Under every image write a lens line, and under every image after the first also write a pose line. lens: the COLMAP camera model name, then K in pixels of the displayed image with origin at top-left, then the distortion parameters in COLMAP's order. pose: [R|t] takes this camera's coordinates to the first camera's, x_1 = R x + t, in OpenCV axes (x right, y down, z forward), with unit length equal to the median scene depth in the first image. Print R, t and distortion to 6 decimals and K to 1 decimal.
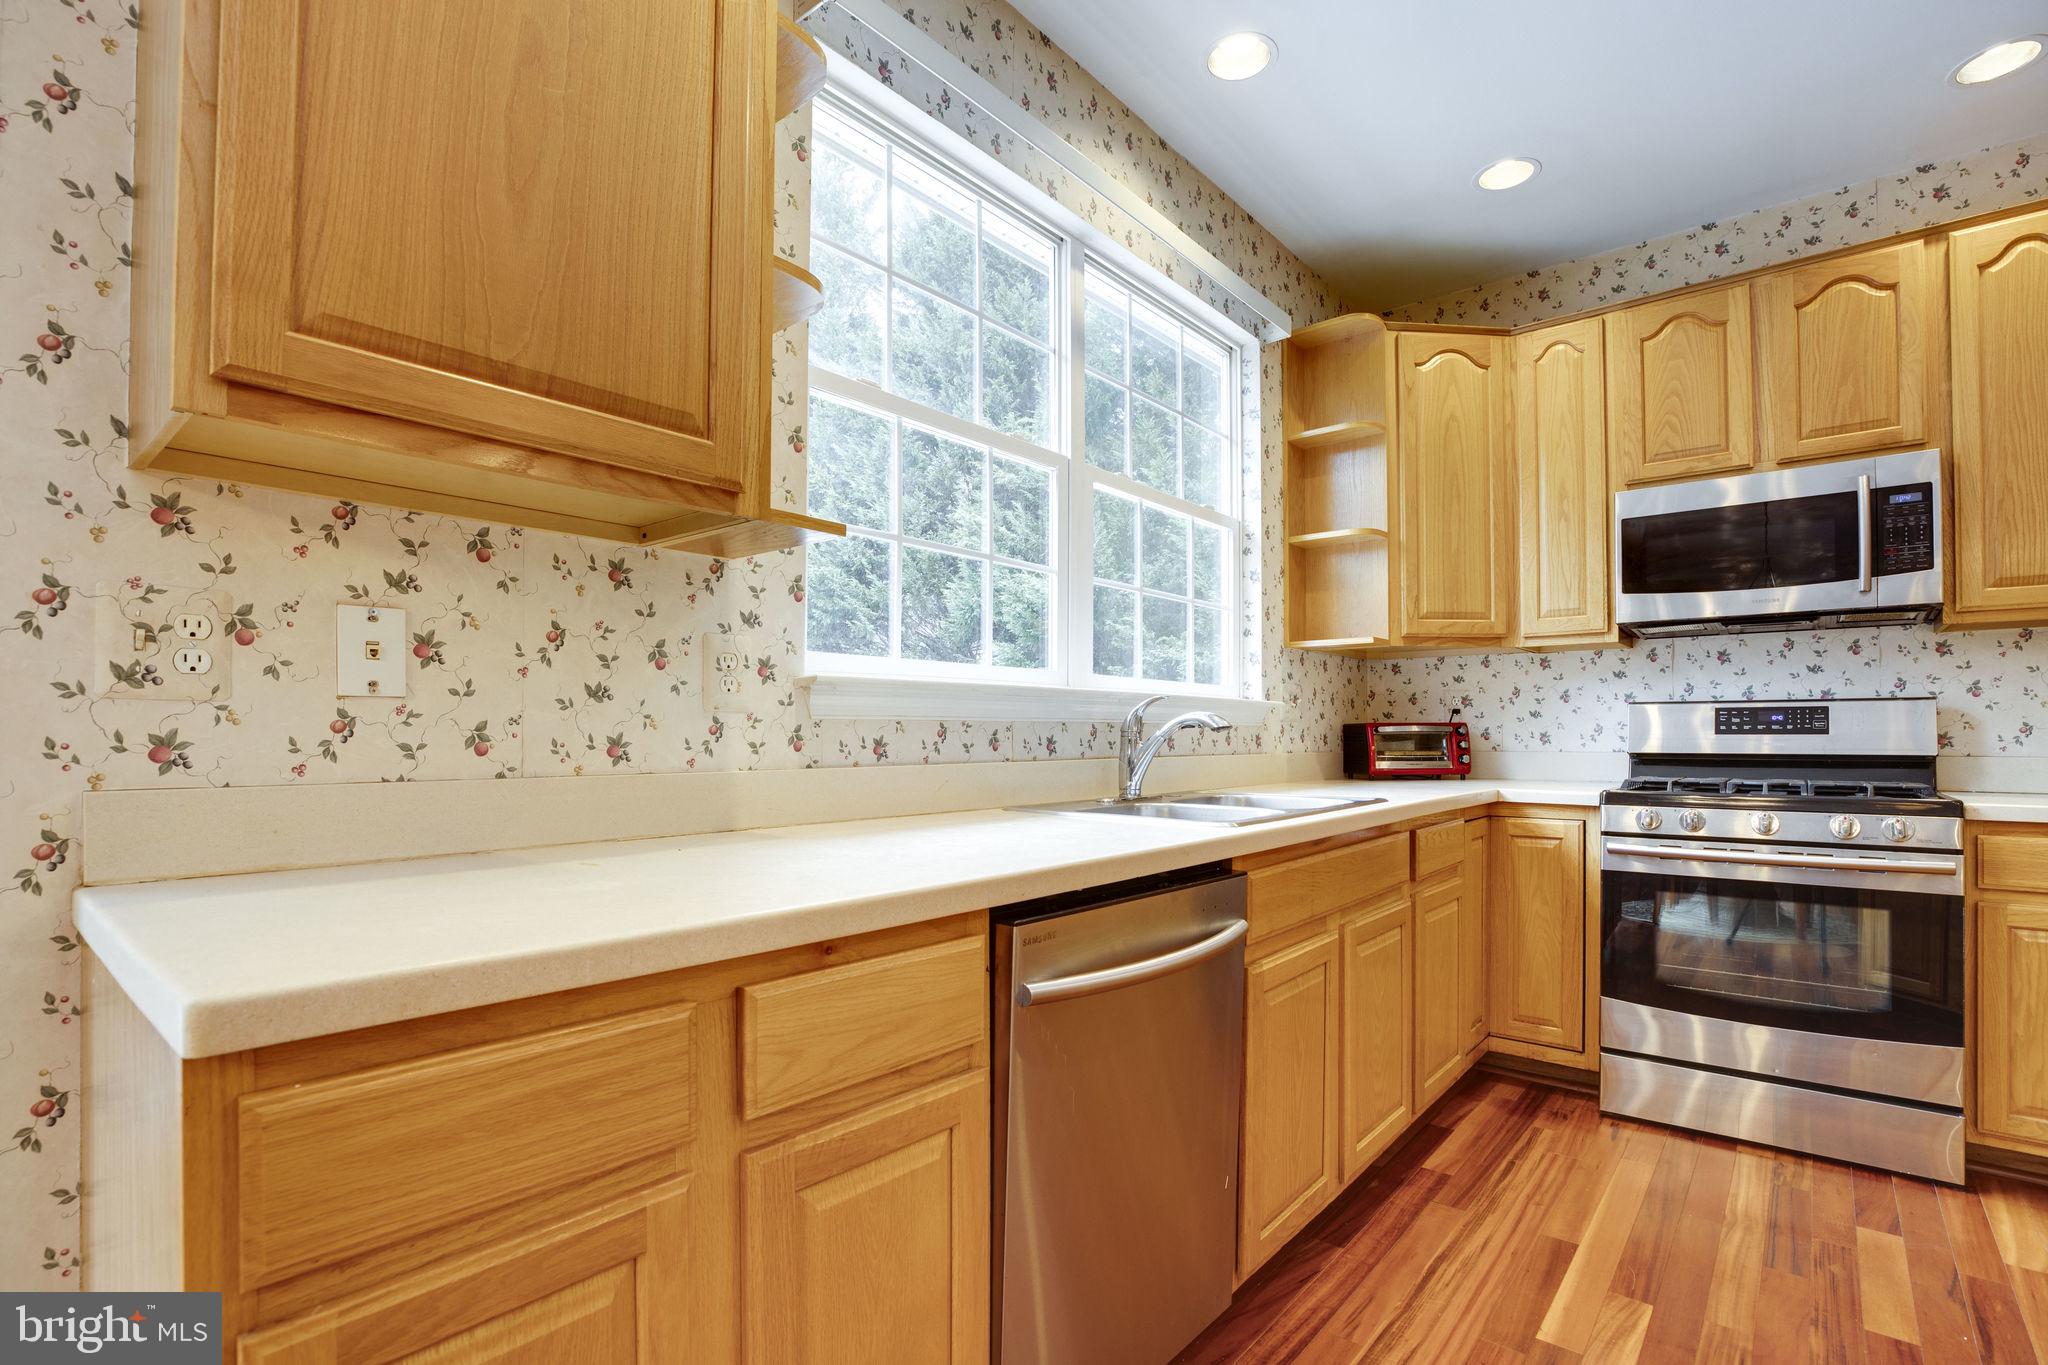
lens RADIAL K [[957.2, 0, 1043.2], [0, 957.2, 720.6], [0, 0, 1]] dist [-0.041808, 0.012105]
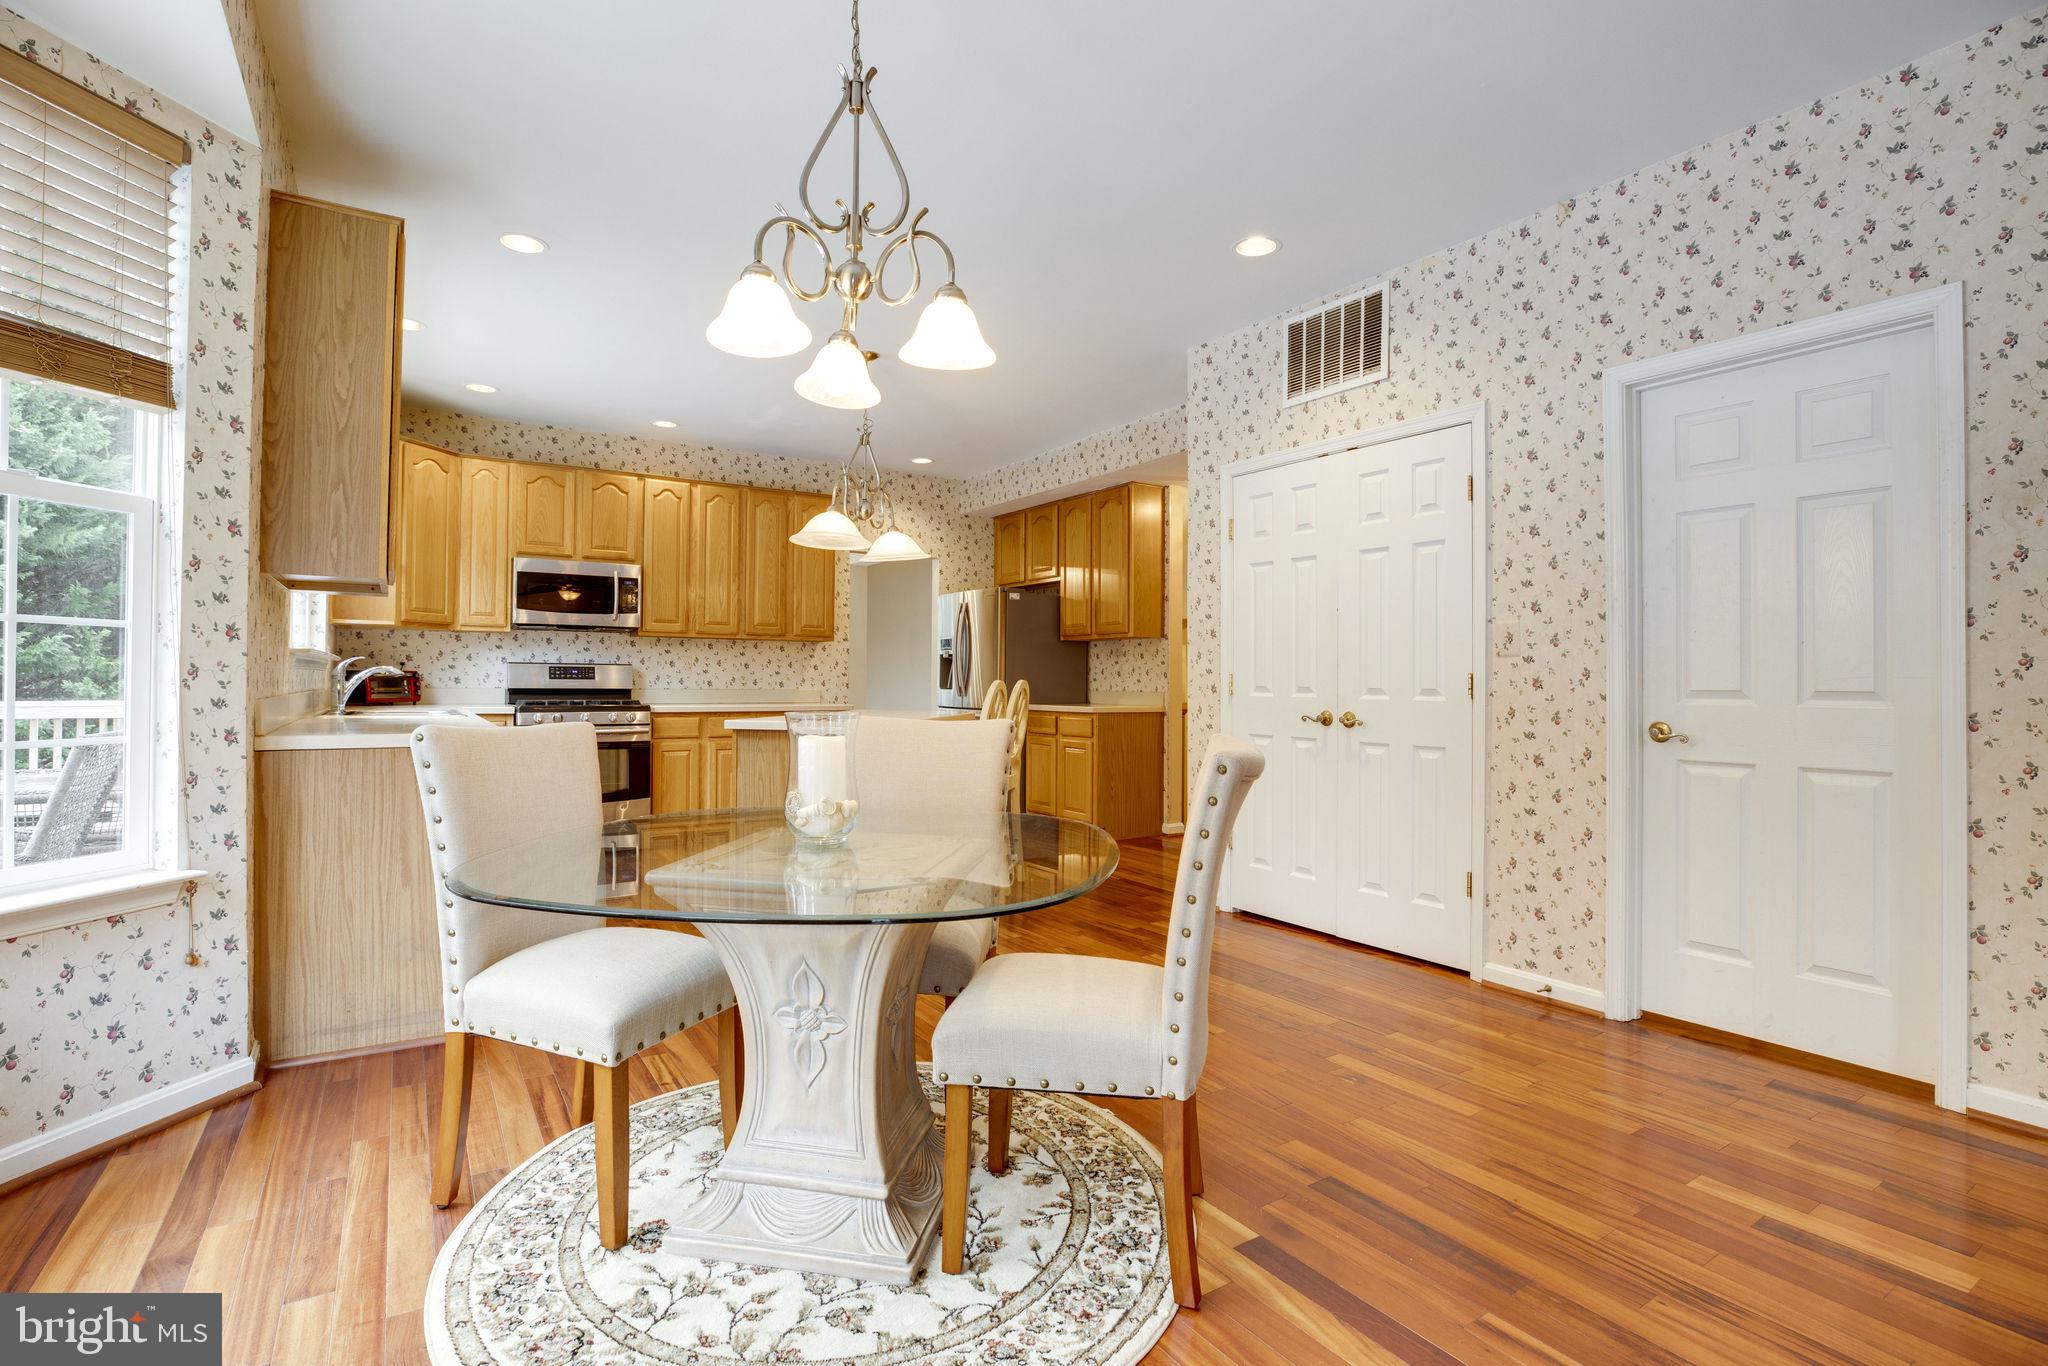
lens RADIAL K [[957.2, 0, 1017.7], [0, 957.2, 681.8], [0, 0, 1]] dist [-0.041808, 0.012105]
pose [[0.302187, 0.003508, 0.953242, -1.163222], [-0.022925, 0.999731, 0.003588, -0.012523], [-0.952973, -0.022937, 0.302186, -0.744723]]
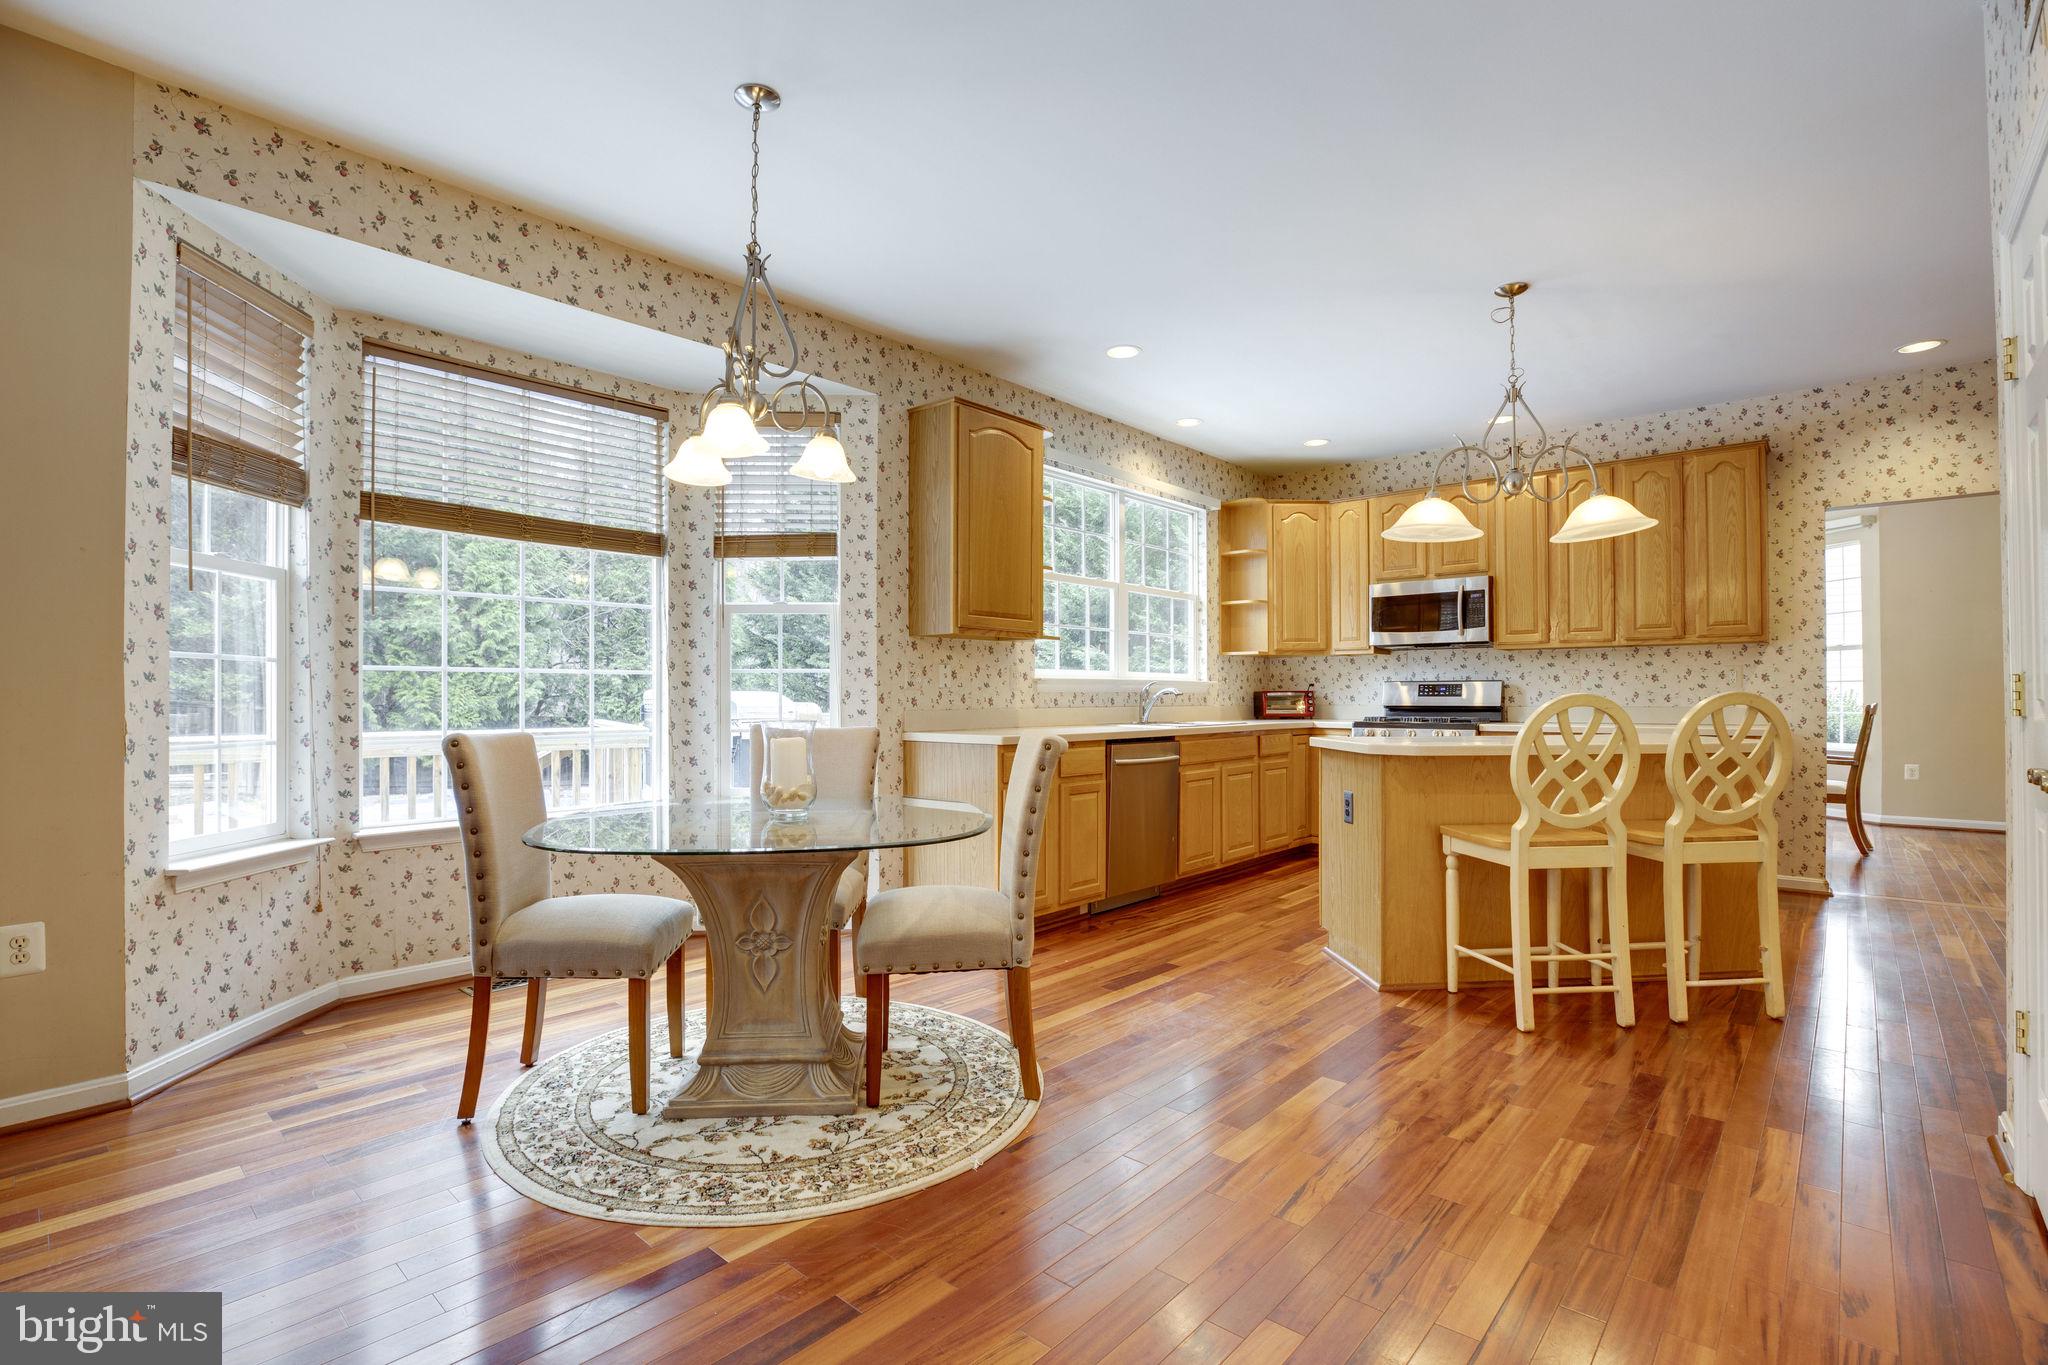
lens RADIAL K [[957.2, 0, 1030.6], [0, 957.2, 691.1], [0, 0, 1]] dist [-0.041808, 0.012105]
pose [[0.999315, -0.001021, -0.037005, -0.106369], [0.001348, 0.999960, 0.008819, -0.022376], [0.036995, -0.008863, 0.999276, -1.441738]]
